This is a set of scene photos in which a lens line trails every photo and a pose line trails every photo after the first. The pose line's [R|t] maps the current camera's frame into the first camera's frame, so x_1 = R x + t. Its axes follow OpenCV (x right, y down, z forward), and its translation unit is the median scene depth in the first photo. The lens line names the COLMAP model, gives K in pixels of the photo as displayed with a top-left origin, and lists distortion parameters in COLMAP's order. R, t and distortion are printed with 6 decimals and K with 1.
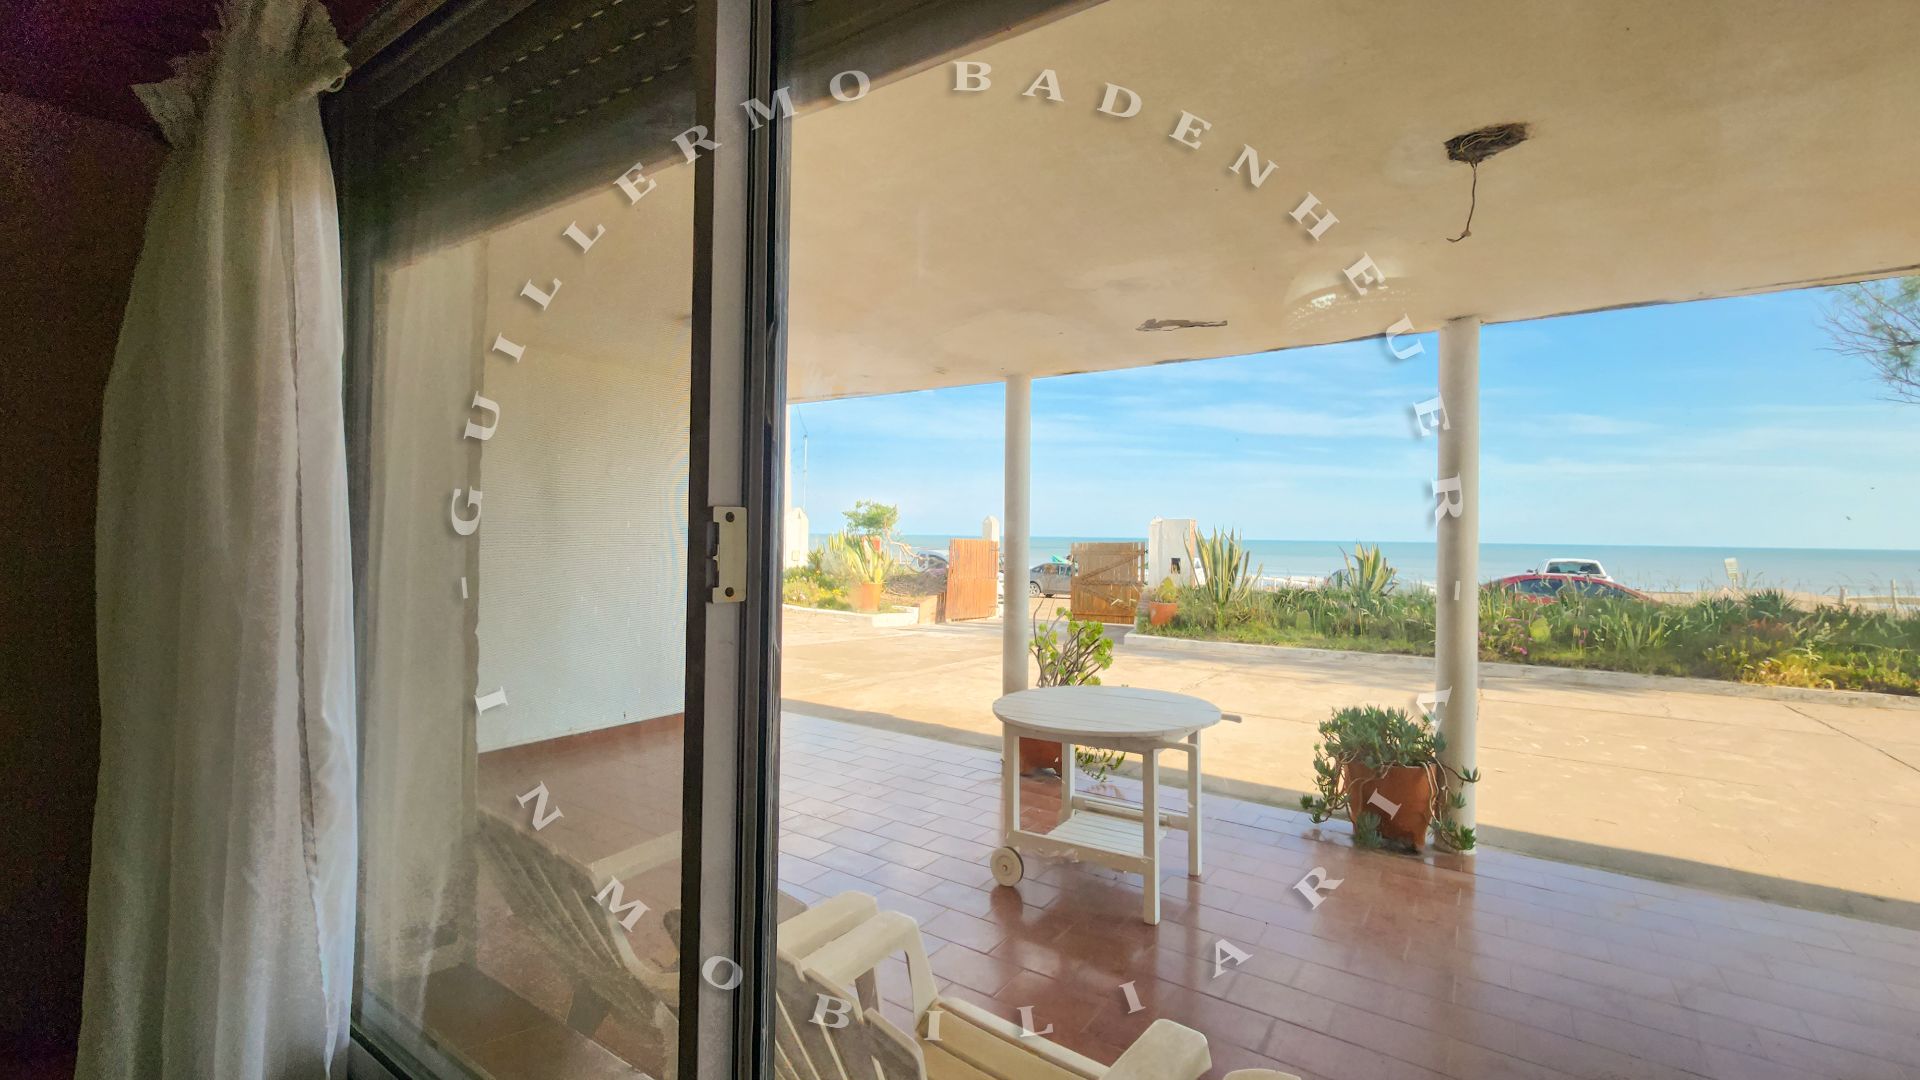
lens RADIAL K [[782.0, 0, 967.5], [0, 782.0, 533.0], [0, 0, 1]] dist [-0.007788, 0.000377]
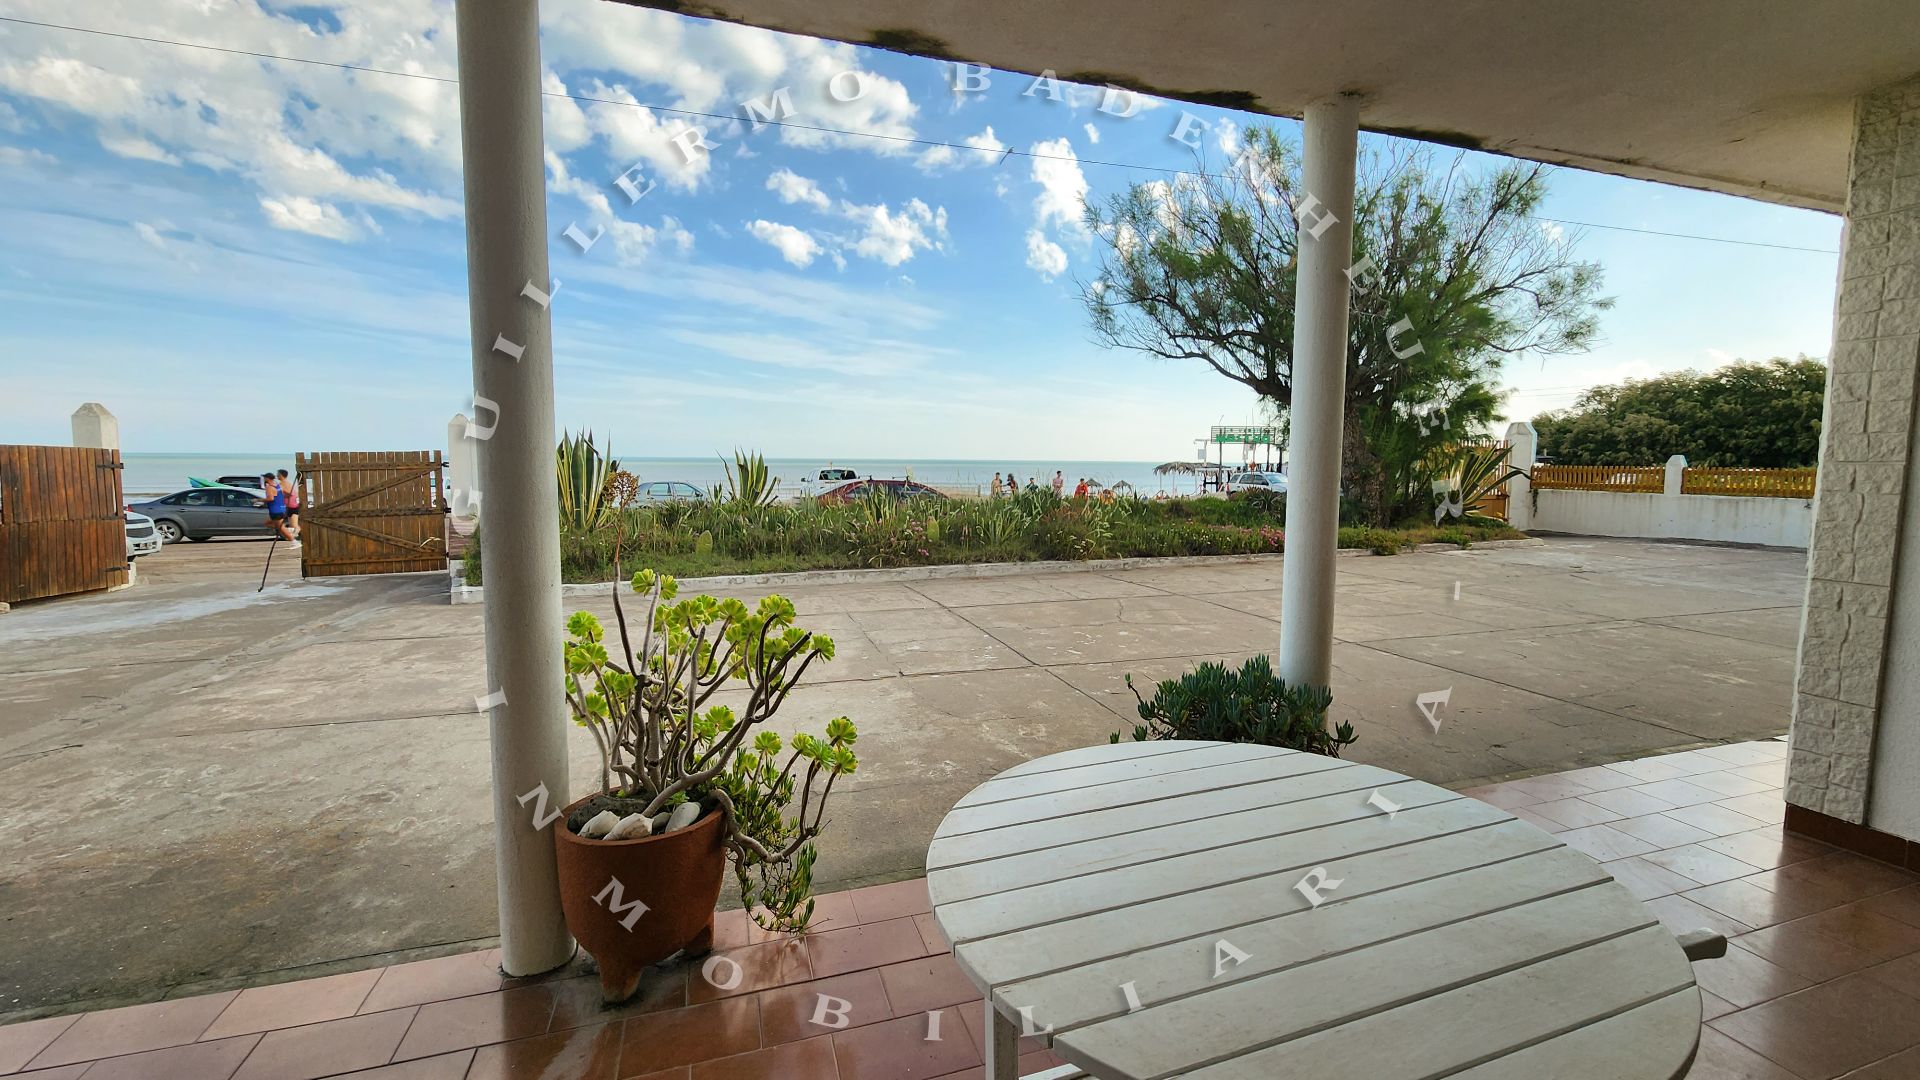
lens RADIAL K [[782.0, 0, 965.0], [0, 782.0, 538.2], [0, 0, 1]] dist [-0.007788, 0.000377]
pose [[0.605079, -0.088067, 0.791280, -0.050157], [-0.002832, 0.993619, 0.112753, 0.012653], [-0.796161, -0.070466, 0.600968, 0.264044]]
